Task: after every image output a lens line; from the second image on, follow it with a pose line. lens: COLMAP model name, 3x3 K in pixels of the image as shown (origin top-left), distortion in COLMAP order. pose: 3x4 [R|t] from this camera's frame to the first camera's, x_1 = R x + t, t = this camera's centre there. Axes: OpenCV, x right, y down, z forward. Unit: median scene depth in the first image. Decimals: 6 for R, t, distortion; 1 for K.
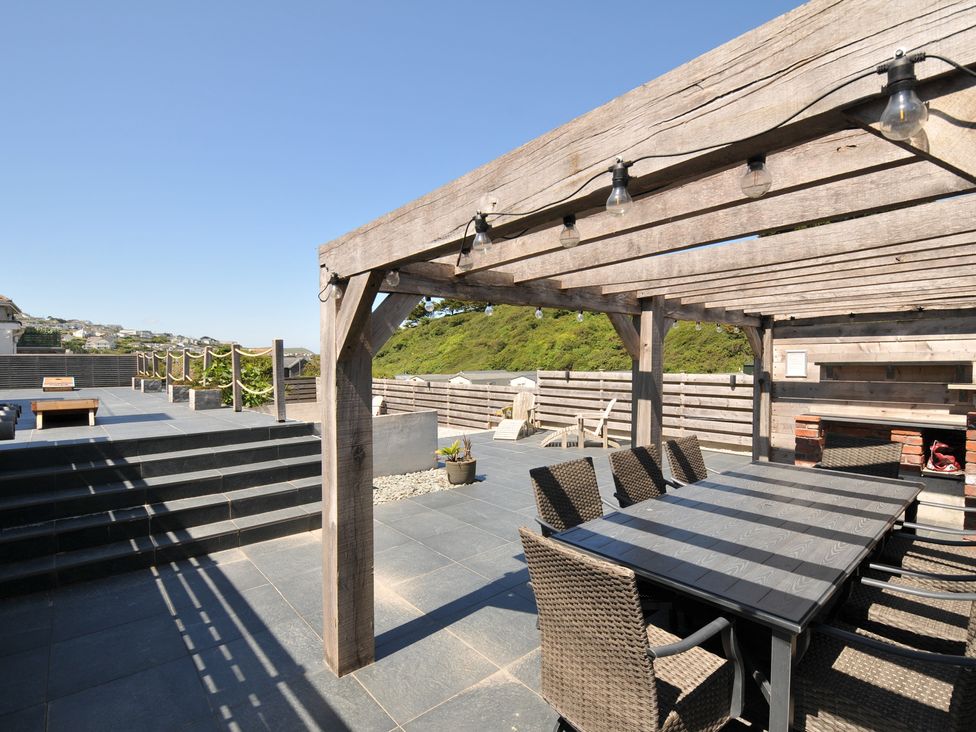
lens RADIAL K [[481.4, 0, 495.7], [0, 481.4, 369.6], [0, 0, 1]] dist [0.014648, -0.024439]
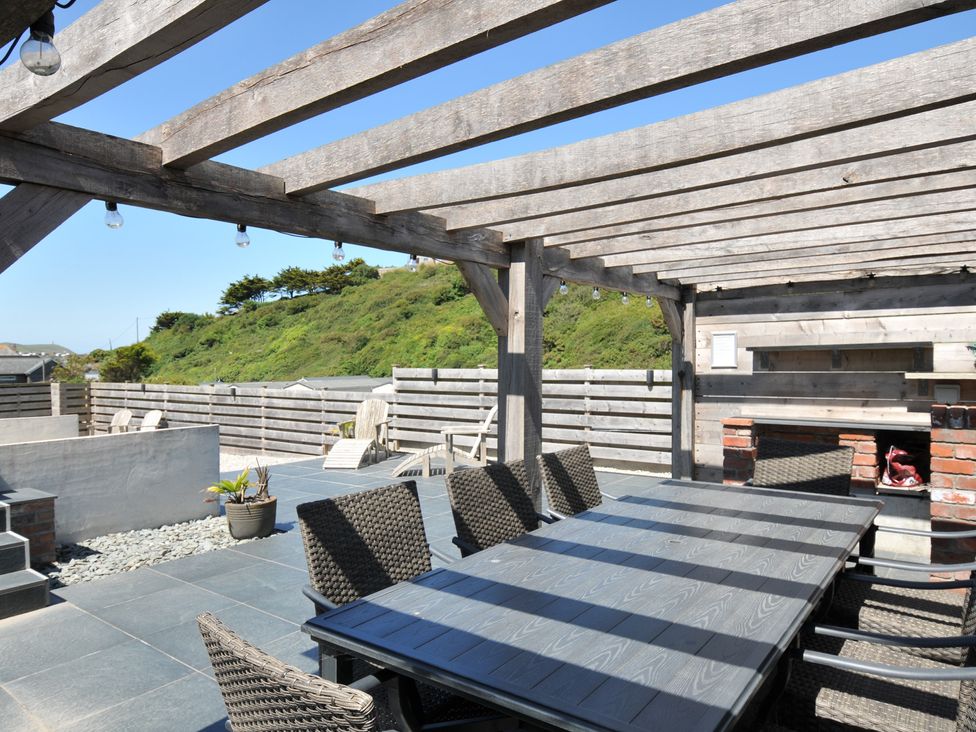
lens RADIAL K [[654.5, 0, 496.6], [0, 654.5, 364.4], [0, 0, 1]] dist [0.021352, -0.024395]
pose [[0.977939, -0.000839, 0.208887, 0.077774], [0.004477, 0.999846, -0.016943, 0.029243], [-0.208840, 0.017504, 0.977793, 0.096443]]
